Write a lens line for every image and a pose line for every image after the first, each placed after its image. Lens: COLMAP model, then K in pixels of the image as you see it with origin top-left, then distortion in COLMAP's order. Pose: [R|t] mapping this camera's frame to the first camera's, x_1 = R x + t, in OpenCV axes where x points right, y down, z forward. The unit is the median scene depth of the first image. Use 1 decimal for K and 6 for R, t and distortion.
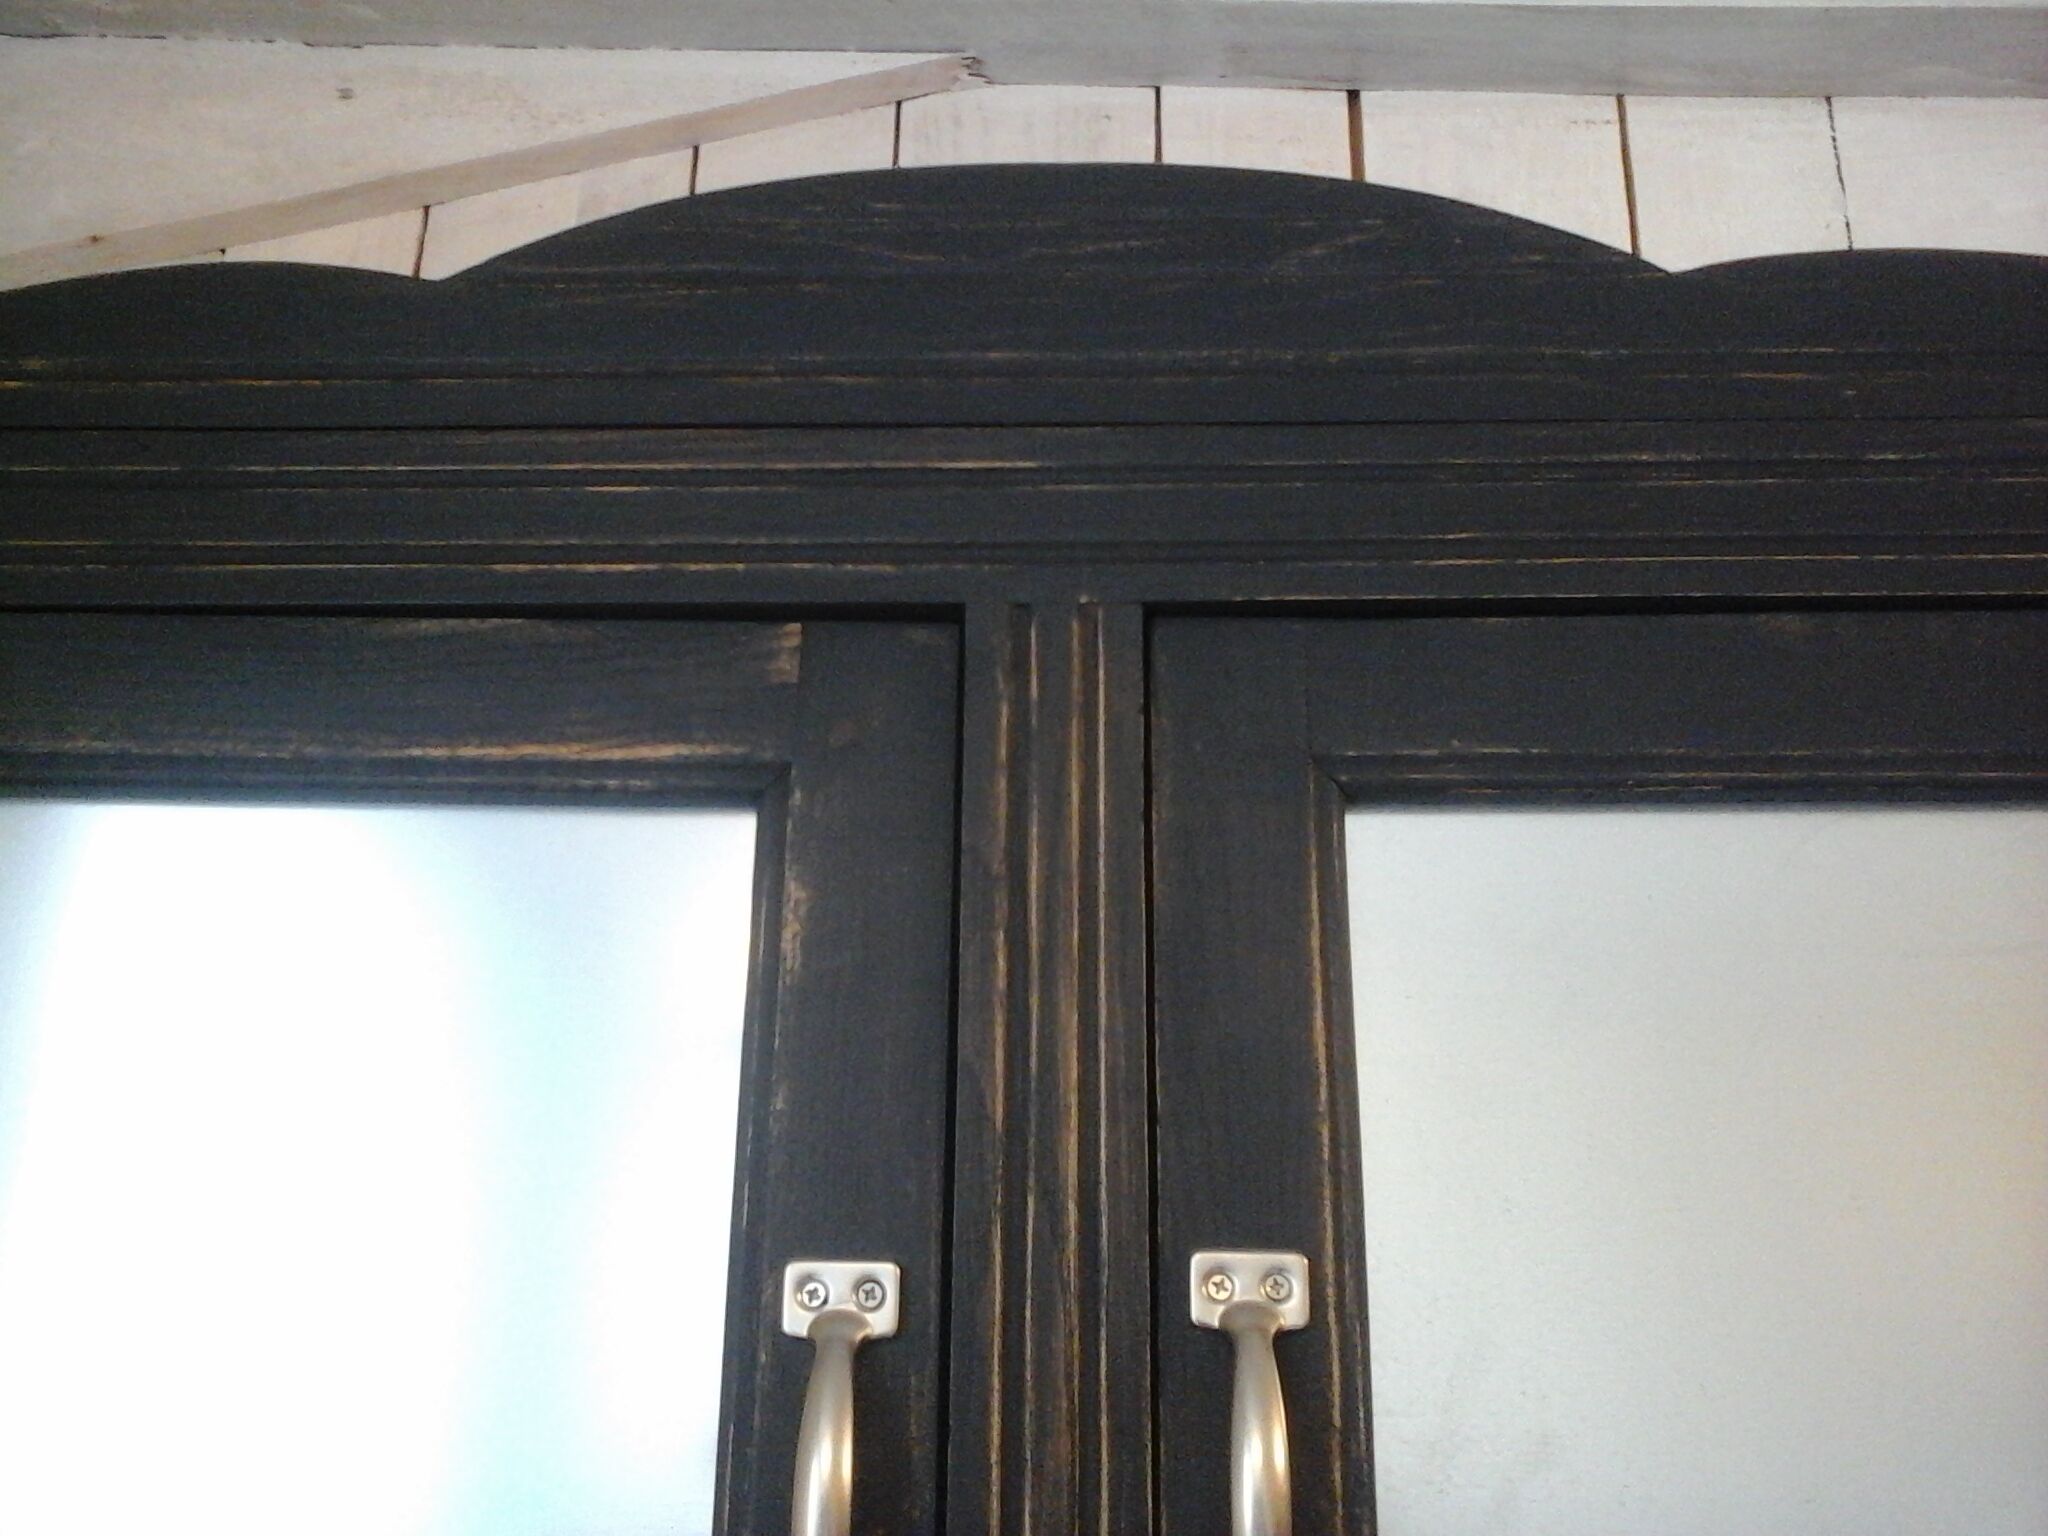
lens RADIAL K [[1958.1, 0, 1001.9], [0, 1958.1, 764.7], [0, 0, 1]] dist [0.011369, 0.000000]
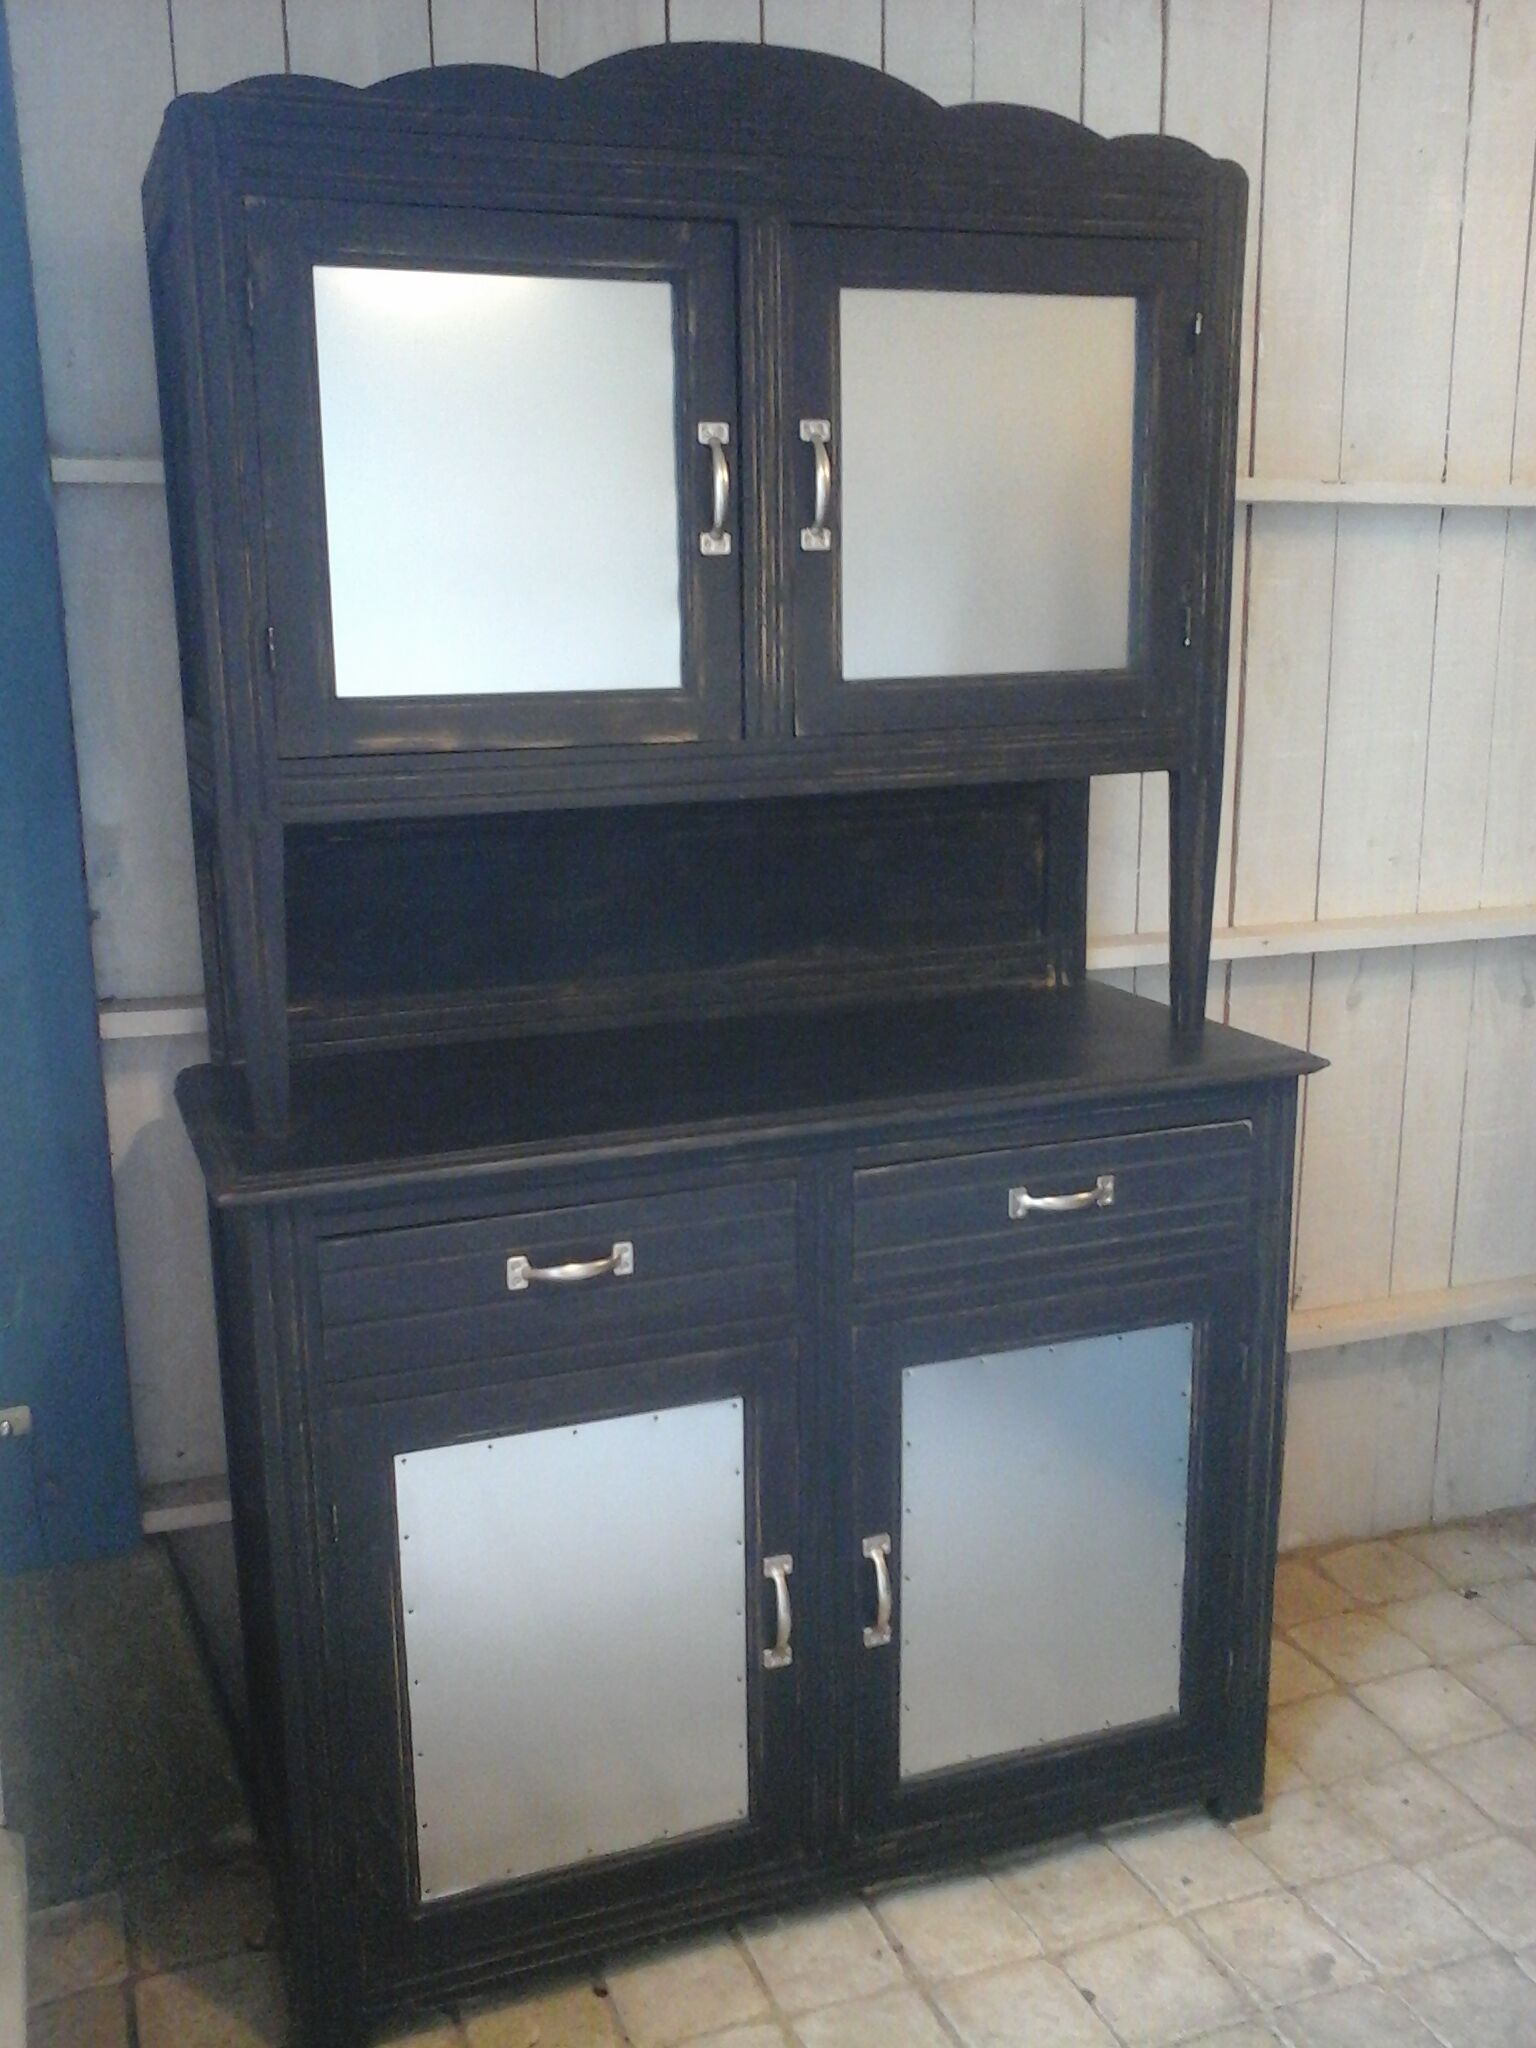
lens RADIAL K [[1958.1, 0, 737.2], [0, 1958.1, 1025.4], [0, 0, 1]] dist [0.011369, 0.000000]
pose [[0.928371, -0.104538, 0.356649, -1.339267], [-0.096059, 0.859526, 0.501983, -0.572263], [-0.359025, -0.500286, 0.787918, -2.265158]]
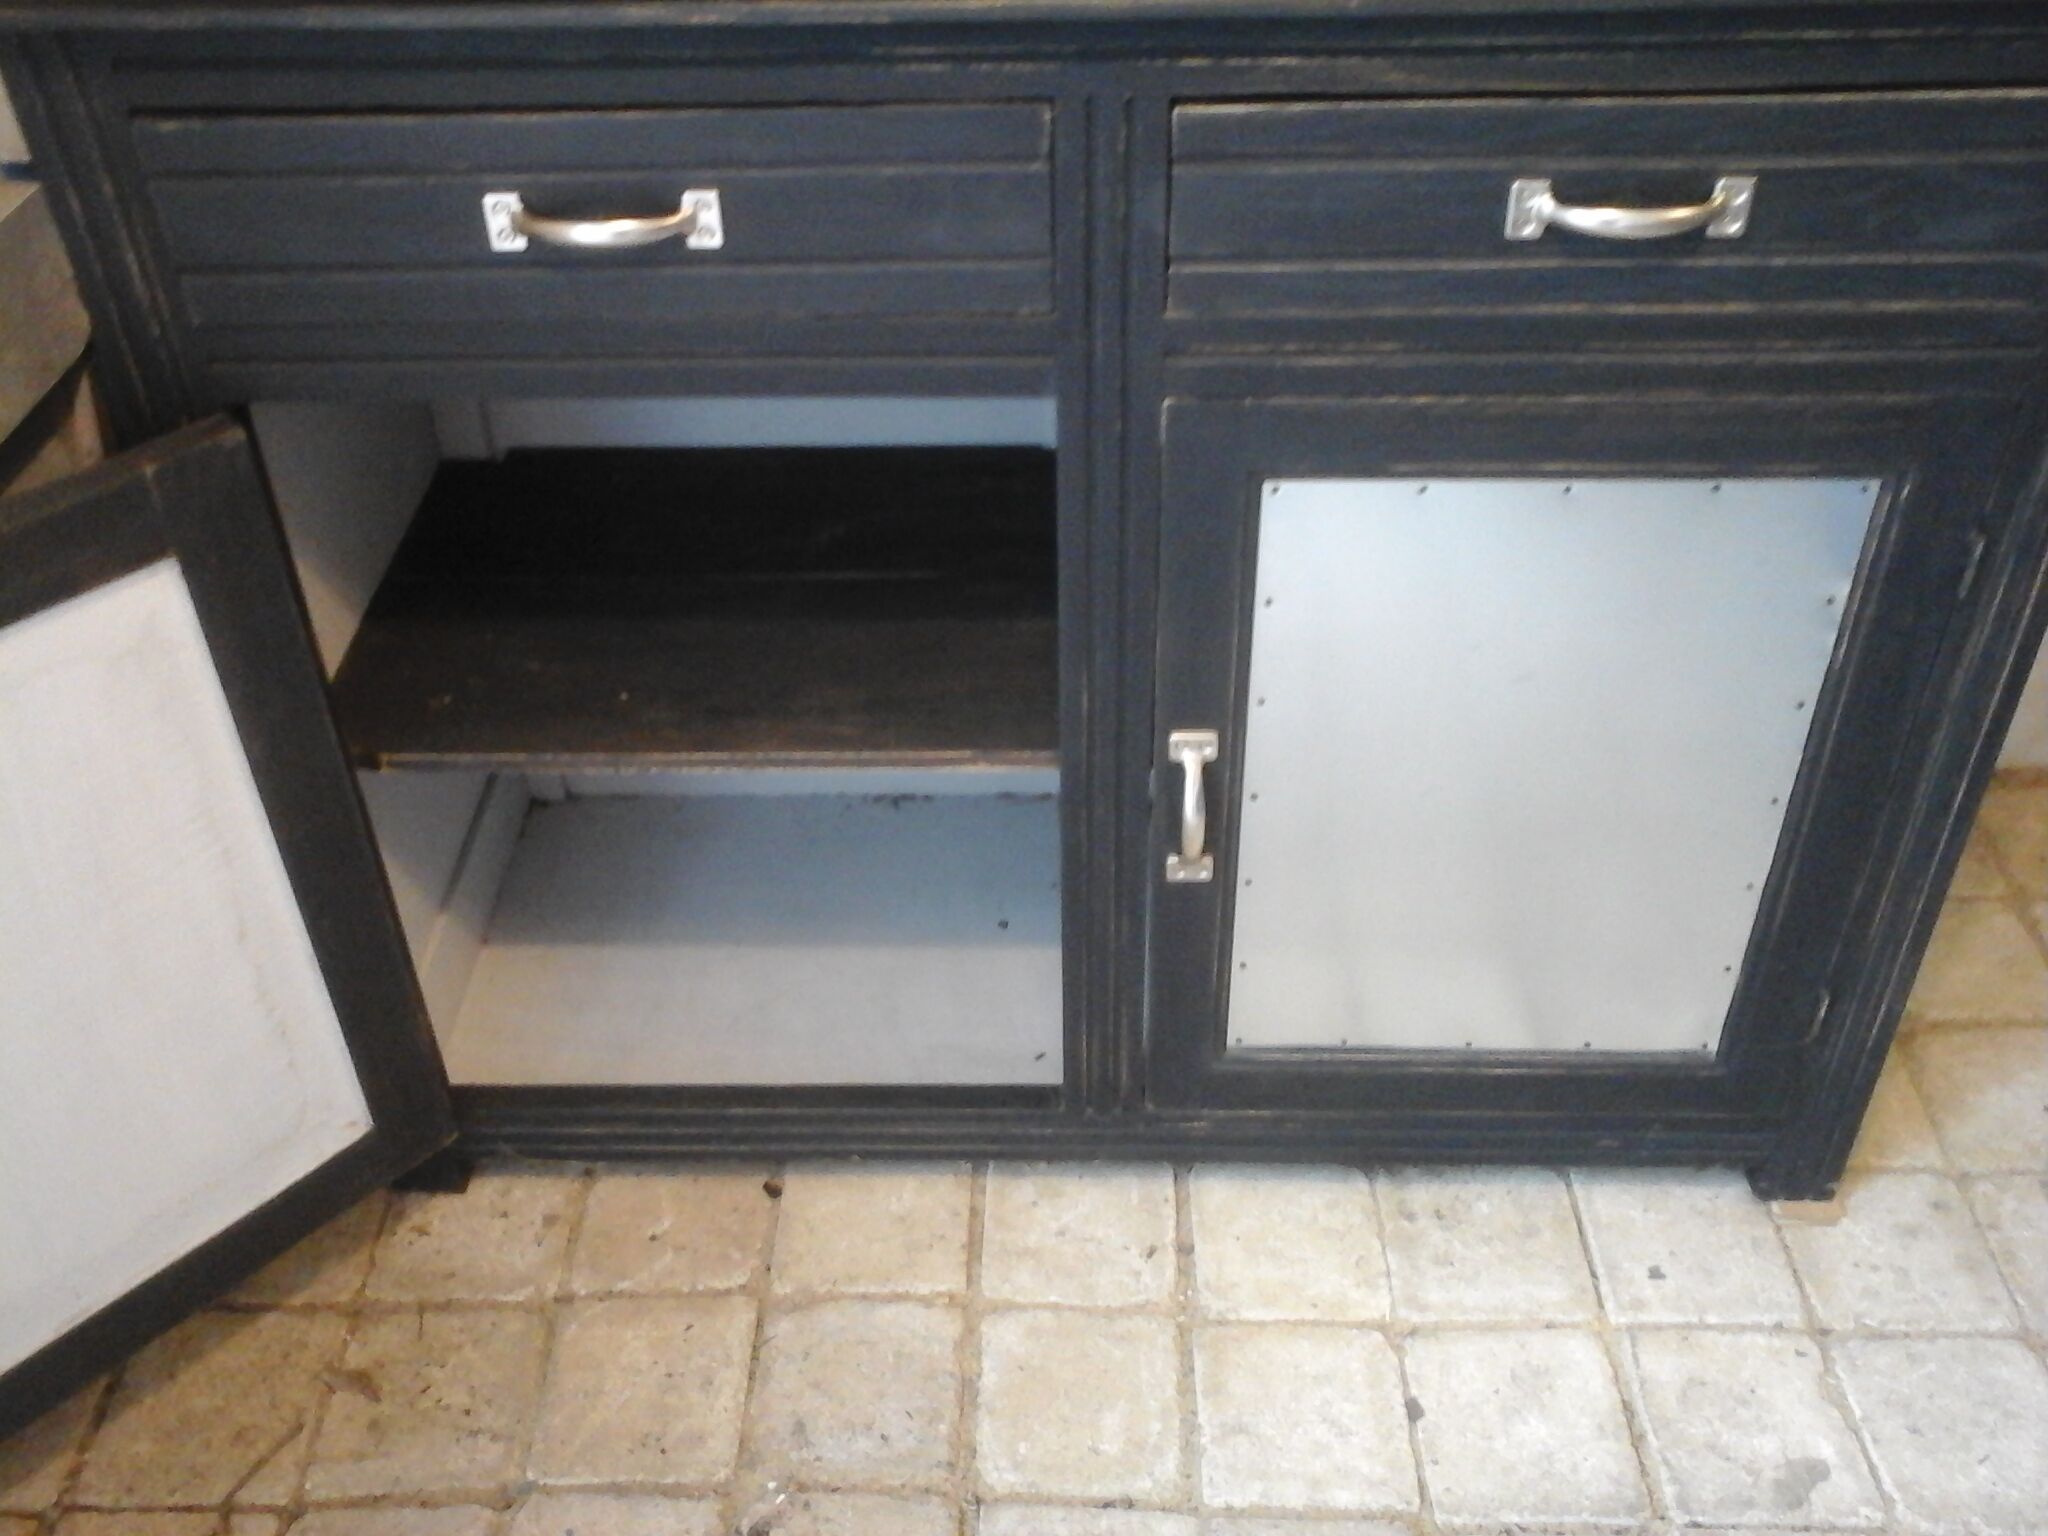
lens RADIAL K [[1958.1, 0, 1027.6], [0, 1958.1, 745.5], [0, 0, 1]] dist [0.011369, 0.000000]
pose [[0.999511, -0.021648, -0.022578, -0.051291], [0.030730, 0.544917, 0.837927, 0.202139], [-0.005836, -0.838211, 0.545316, -1.182126]]
